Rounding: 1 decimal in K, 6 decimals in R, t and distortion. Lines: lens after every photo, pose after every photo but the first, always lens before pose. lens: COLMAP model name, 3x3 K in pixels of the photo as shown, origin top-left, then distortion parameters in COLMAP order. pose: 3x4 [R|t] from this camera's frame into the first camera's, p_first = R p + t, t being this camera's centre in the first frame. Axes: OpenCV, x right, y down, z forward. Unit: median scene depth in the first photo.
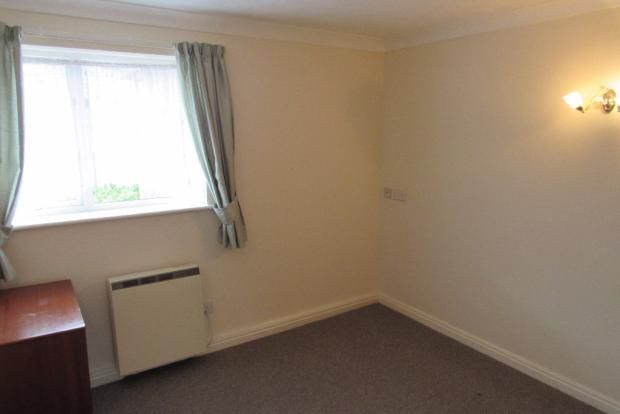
lens RADIAL K [[444.7, 0, 310.0], [0, 444.7, 207.0], [0, 0, 1]] dist [-0.024961, -0.001732]
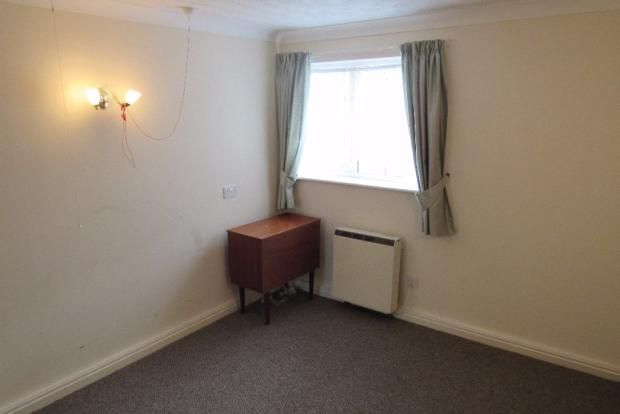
lens RADIAL K [[444.7, 0, 310.0], [0, 444.7, 207.0], [0, 0, 1]] dist [-0.024961, -0.001732]
pose [[0.352713, 0.197262, -0.914703, 0.750268], [-0.175116, 0.974172, 0.142562, -0.077482], [0.919200, 0.109896, 0.378147, 0.377501]]
